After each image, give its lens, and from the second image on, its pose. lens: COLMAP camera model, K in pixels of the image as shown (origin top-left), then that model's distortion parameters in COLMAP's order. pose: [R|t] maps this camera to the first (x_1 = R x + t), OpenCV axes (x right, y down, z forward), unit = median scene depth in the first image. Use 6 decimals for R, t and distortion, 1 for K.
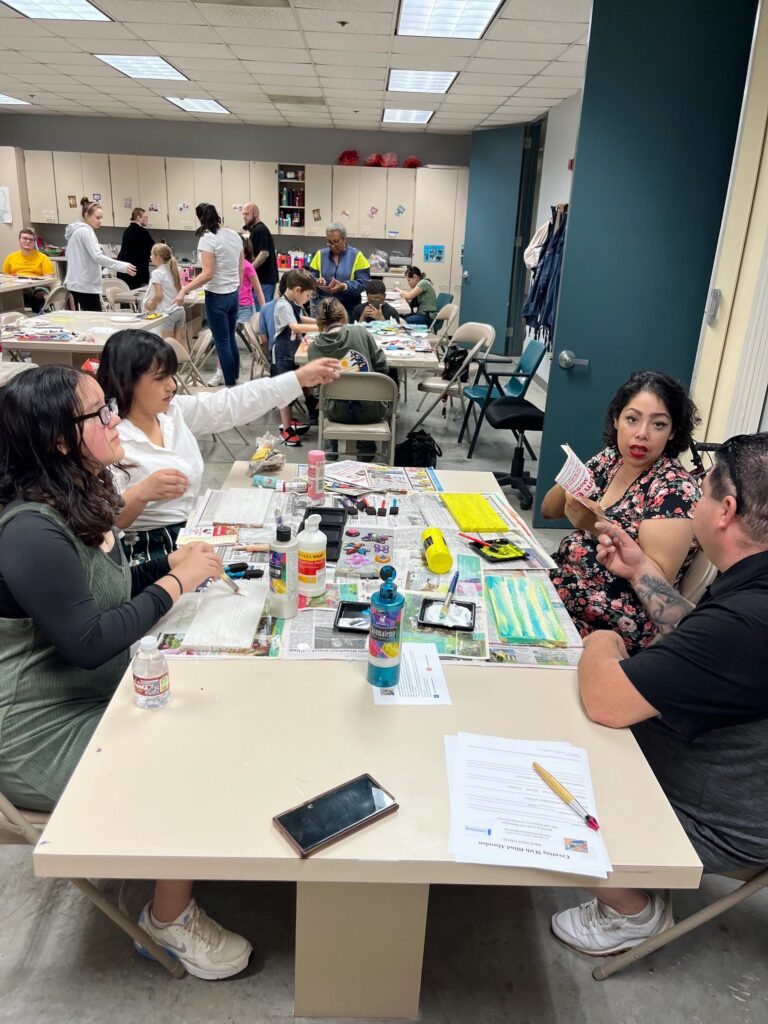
lens RADIAL K [[780.1, 0, 379.1], [0, 780.1, 508.6], [0, 0, 1]] dist [0.065092, -0.095580]
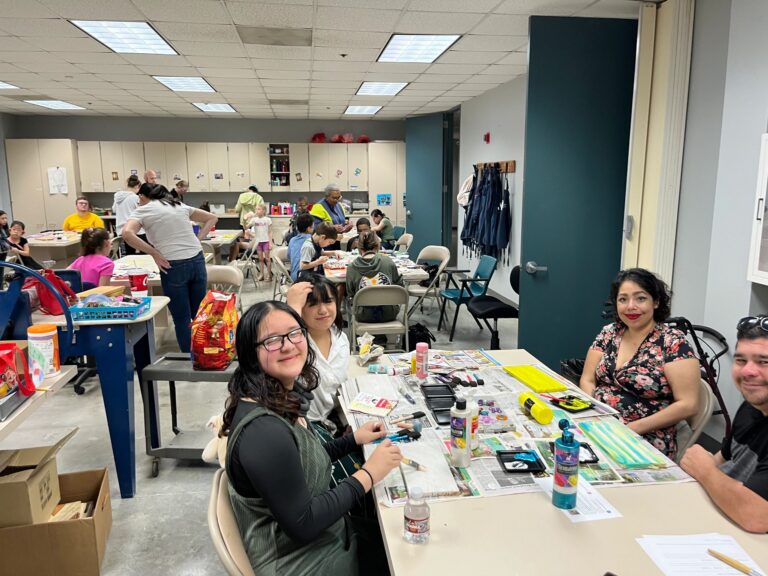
lens RADIAL K [[583.8, 0, 389.9], [0, 583.8, 284.2], [0, 0, 1]] dist [0.070595, -0.102202]
pose [[0.990462, -0.067222, 0.120279, -0.213094], [0.086346, 0.983069, -0.161616, -0.012060], [-0.107378, 0.170460, 0.979496, -0.031719]]
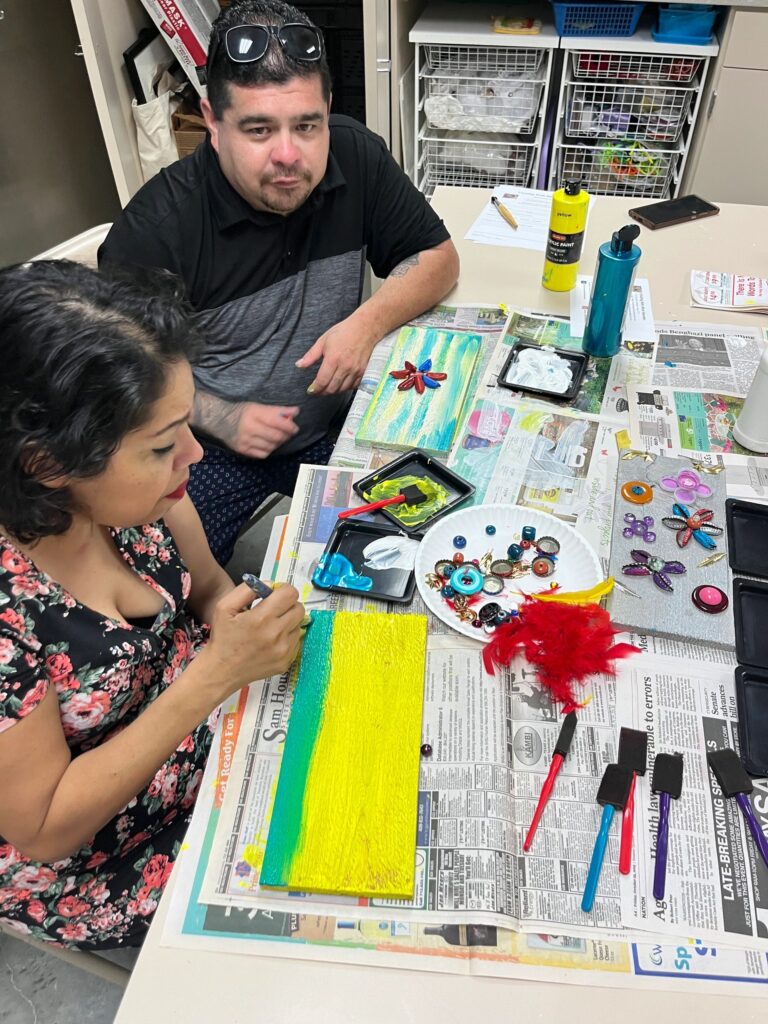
lens RADIAL K [[780.1, 0, 379.1], [0, 780.1, 508.6], [0, 0, 1]] dist [0.065092, -0.095580]
pose [[-0.972518, -0.182296, 0.144833, 0.065479], [0.054956, 0.424754, 0.903639, -0.287951], [-0.226248, 0.886765, -0.403062, 0.882869]]
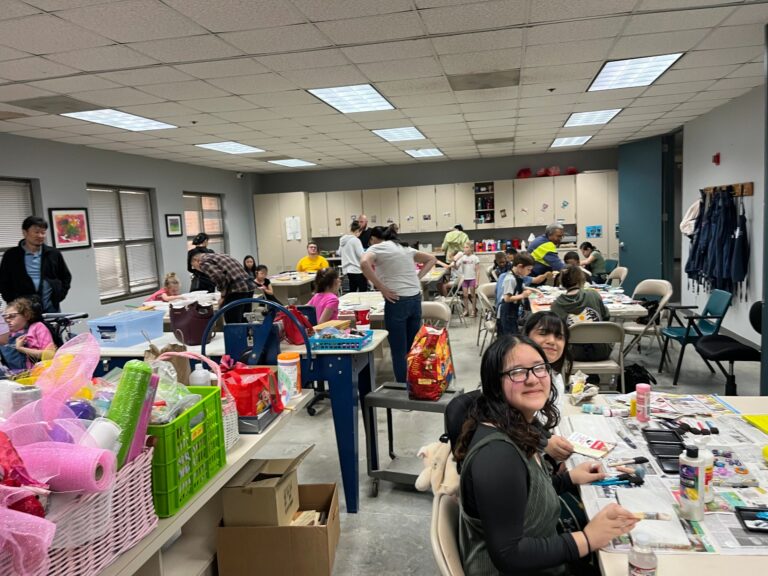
lens RADIAL K [[585.1, 0, 390.1], [0, 585.1, 296.3], [0, 0, 1]] dist [0.065092, -0.095580]
pose [[0.974070, -0.067685, -0.215886, -0.224348], [0.019091, 0.975388, -0.219669, -0.007518], [0.225441, 0.209851, 0.951388, -0.056895]]
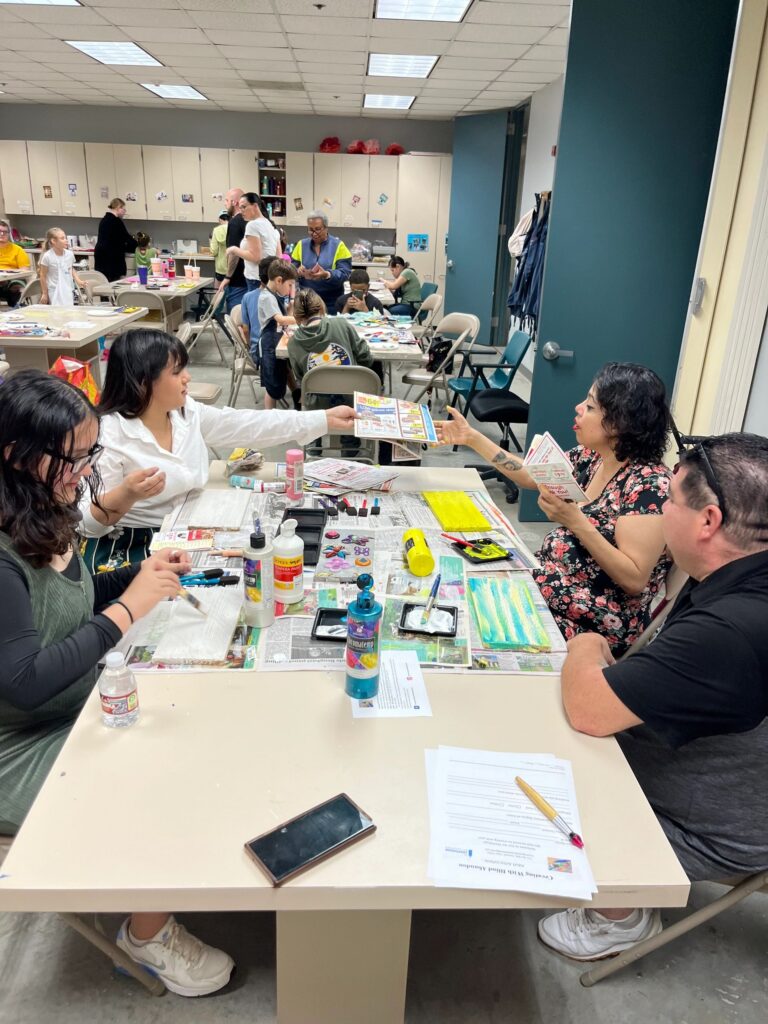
lens RADIAL K [[778.4, 0, 383.8], [0, 778.4, 517.5], [0, 0, 1]] dist [0.070595, -0.102202]
pose [[0.999694, -0.014964, 0.019704, 0.008665], [0.014498, 0.999617, 0.023575, -0.009705], [-0.020049, -0.023282, 0.999528, 0.020329]]
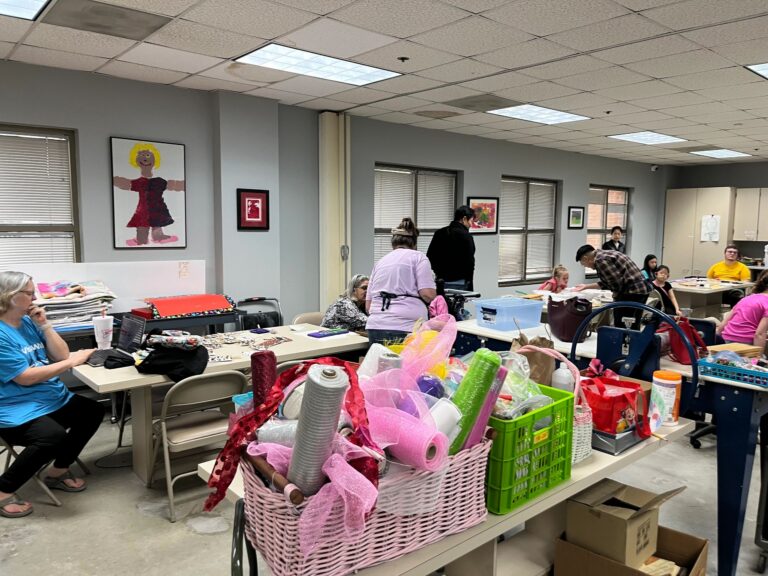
lens RADIAL K [[583.8, 0, 389.9], [0, 583.8, 284.2], [0, 0, 1]] dist [0.070595, -0.102202]
pose [[0.643929, 0.044927, -0.763765, -0.224416], [-0.246362, 0.957280, -0.151397, -0.028648], [0.724335, 0.285651, 0.627489, 0.004623]]
